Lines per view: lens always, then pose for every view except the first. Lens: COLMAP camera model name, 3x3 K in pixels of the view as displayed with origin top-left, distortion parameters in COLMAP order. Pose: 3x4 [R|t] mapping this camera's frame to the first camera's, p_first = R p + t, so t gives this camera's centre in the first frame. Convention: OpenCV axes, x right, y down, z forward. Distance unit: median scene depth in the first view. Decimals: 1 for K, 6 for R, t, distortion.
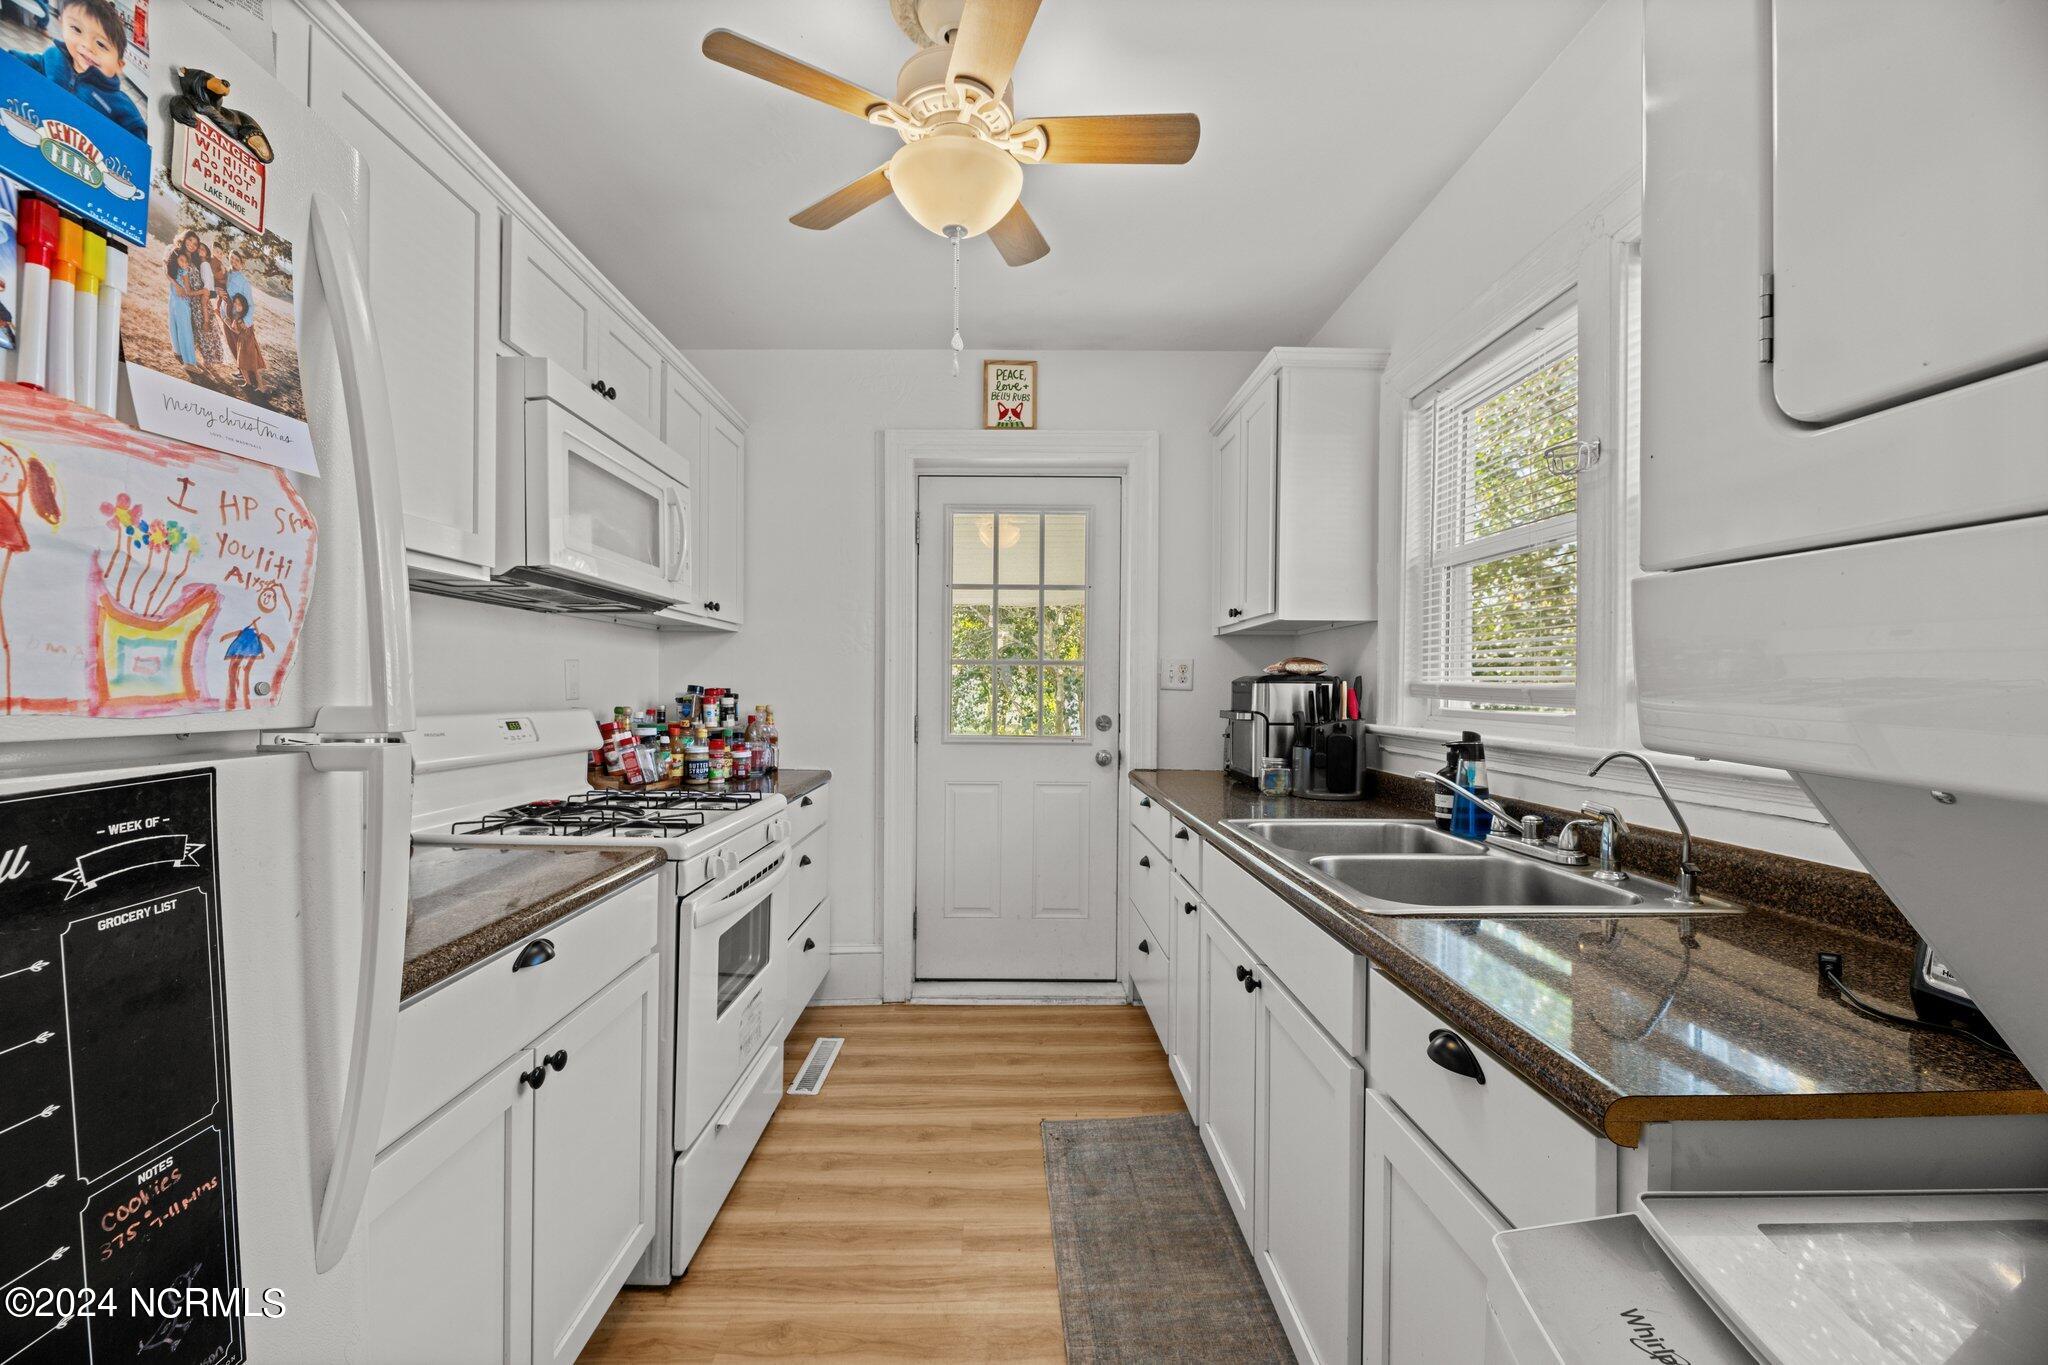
lens RADIAL K [[833.0, 0, 1024.0], [0, 833.0, 682.5], [0, 0, 1]] dist [-0.002209, -0.000142]
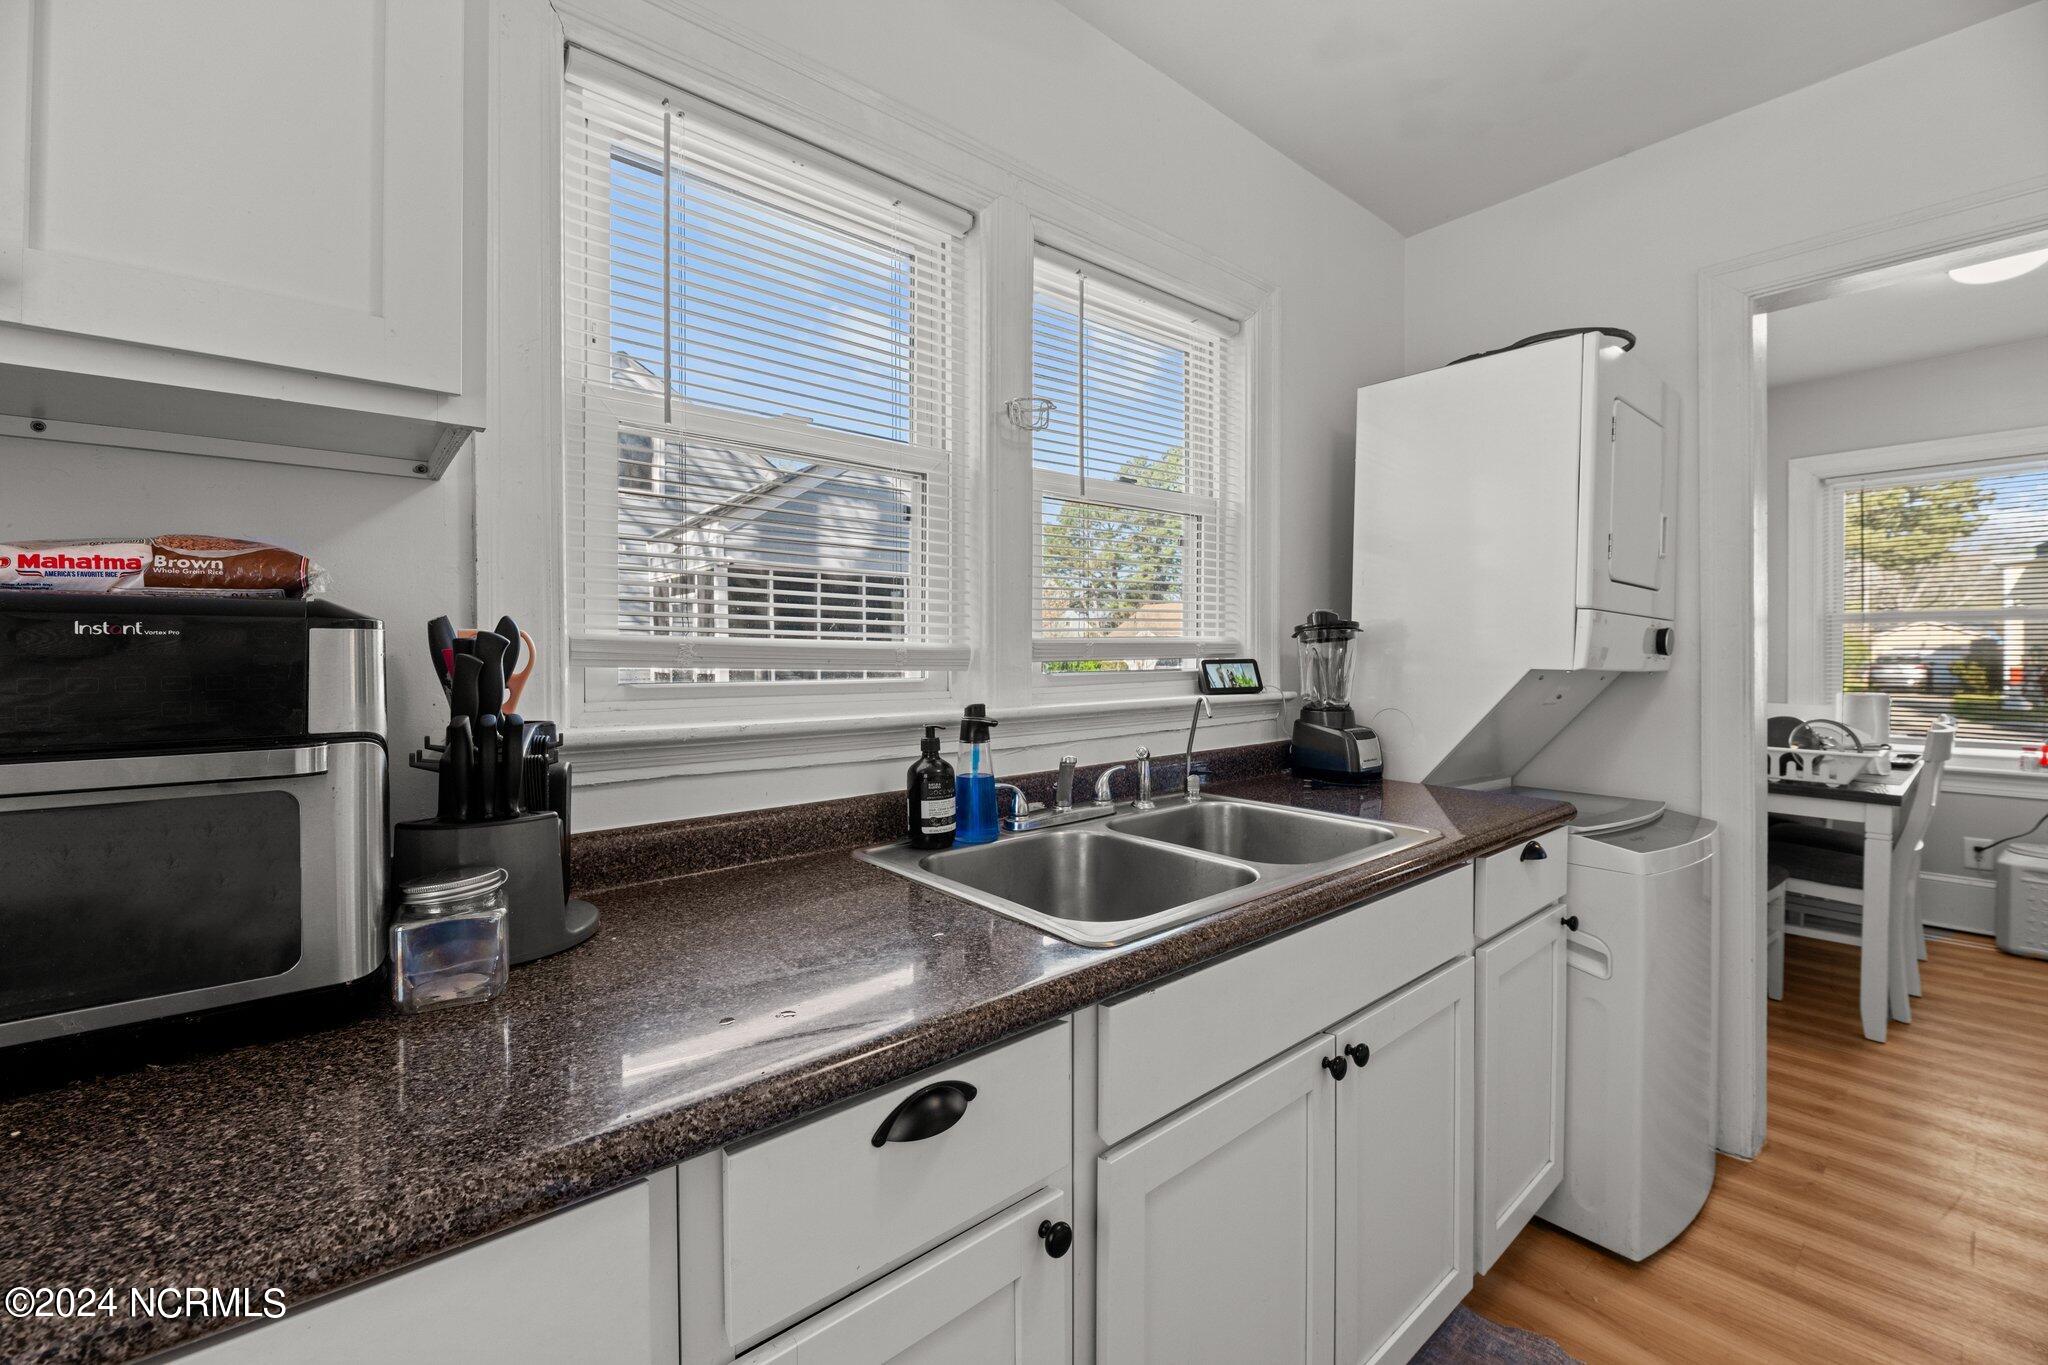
lens RADIAL K [[804.7, 0, 1014.0], [0, 804.7, 654.4], [0, 0, 1]] dist [-0.000058, 0.000016]
pose [[-0.624167, -0.013226, 0.781179, -0.070048], [-0.014157, 0.999884, 0.005618, 0.007966], [-0.781163, -0.007552, -0.624282, 1.441745]]
